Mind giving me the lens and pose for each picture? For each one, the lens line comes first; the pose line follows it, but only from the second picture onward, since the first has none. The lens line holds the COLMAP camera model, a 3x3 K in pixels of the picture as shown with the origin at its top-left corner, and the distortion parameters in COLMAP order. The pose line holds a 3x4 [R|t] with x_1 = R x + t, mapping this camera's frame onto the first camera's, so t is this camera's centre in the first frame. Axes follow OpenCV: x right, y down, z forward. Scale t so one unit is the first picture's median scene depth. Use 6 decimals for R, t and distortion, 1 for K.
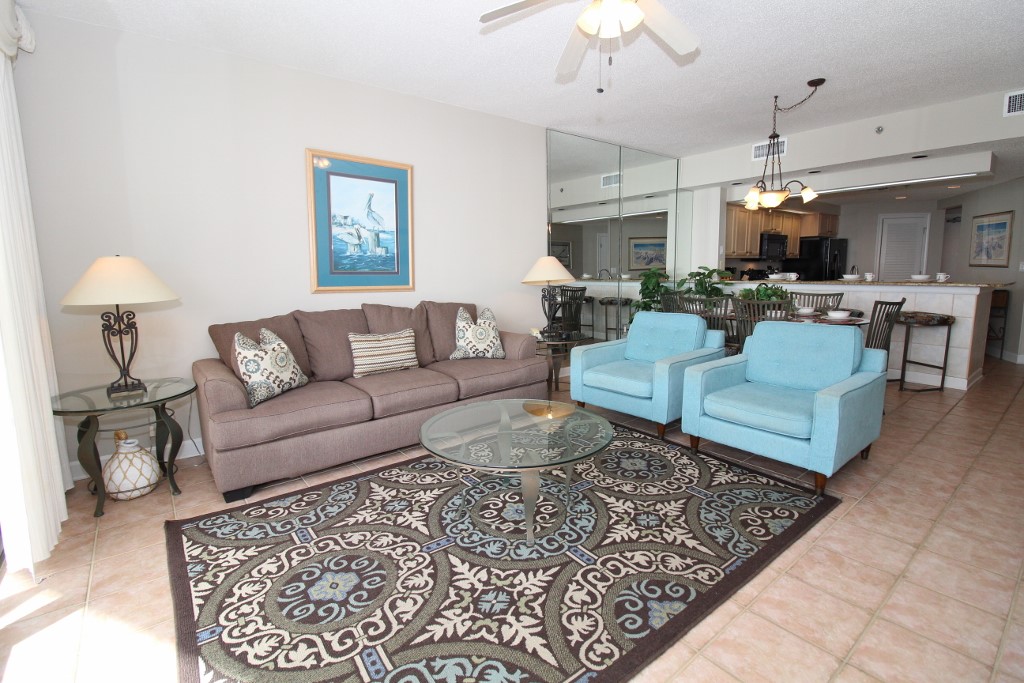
lens RADIAL K [[470.6, 0, 506.4], [0, 470.6, 332.7], [0, 0, 1]] dist [-0.009376, -0.003778]
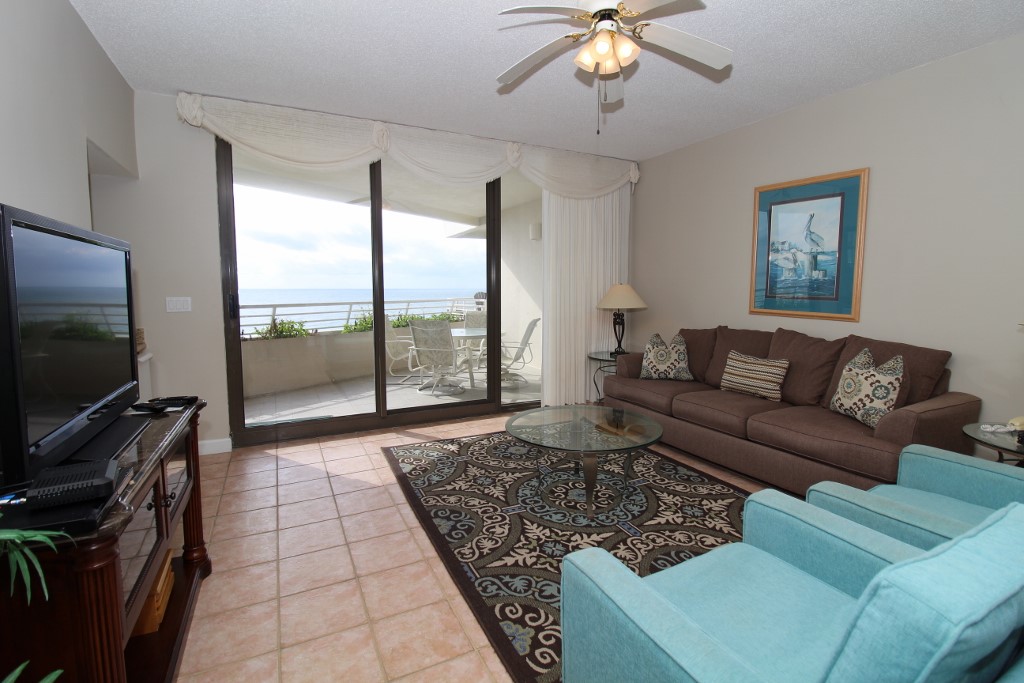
lens RADIAL K [[470.6, 0, 519.2], [0, 470.6, 333.4], [0, 0, 1]] dist [-0.009376, -0.003778]
pose [[-0.188960, 0.104853, -0.976371, 1.249404], [-0.133158, 0.982363, 0.131268, -0.174854], [0.972915, 0.154816, -0.171665, 1.030975]]
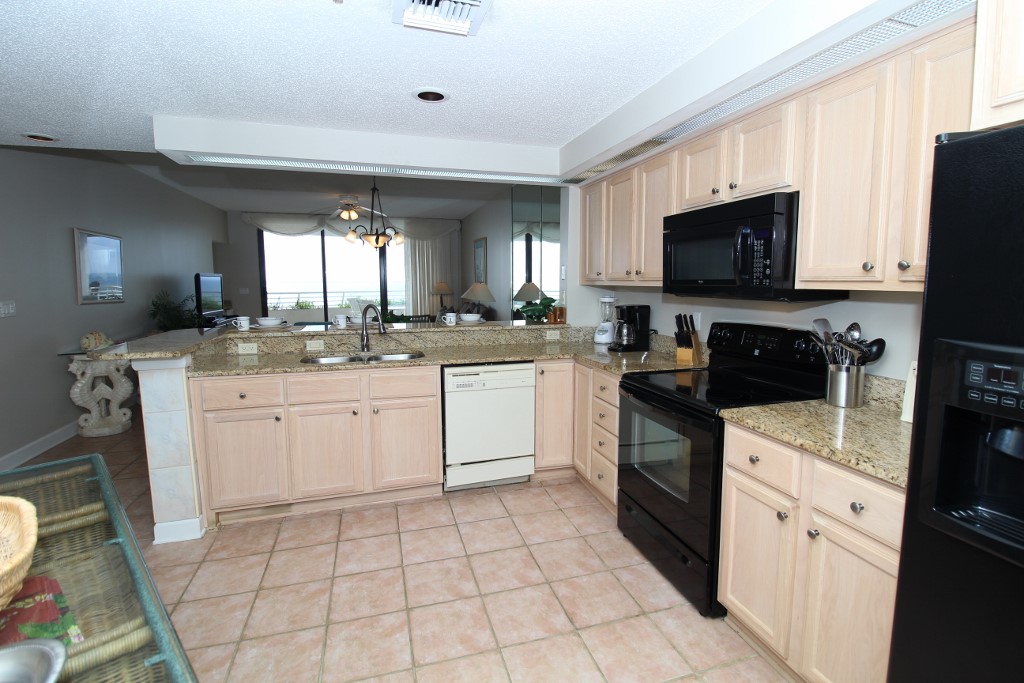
lens RADIAL K [[470.6, 0, 518.7], [0, 470.6, 337.1], [0, 0, 1]] dist [-0.009376, -0.003778]
pose [[-0.354358, 0.130435, -0.925968, 2.884782], [-0.122389, 0.975237, 0.184212, -0.568459], [0.927066, 0.178606, -0.329620, 3.235550]]
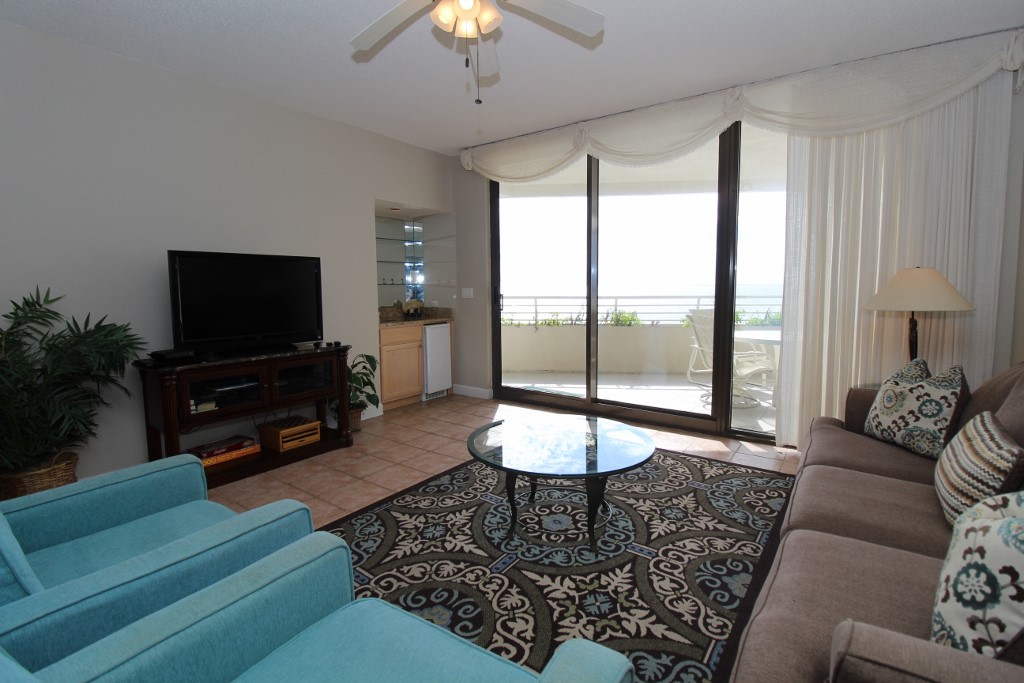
lens RADIAL K [[470.6, 0, 506.6], [0, 470.6, 327.1], [0, 0, 1]] dist [-0.009376, -0.003778]
pose [[-0.961078, 0.045042, -0.272582, 0.411427], [-0.016946, 0.975153, 0.220886, -0.271734], [0.275758, 0.216907, -0.936434, 1.919120]]
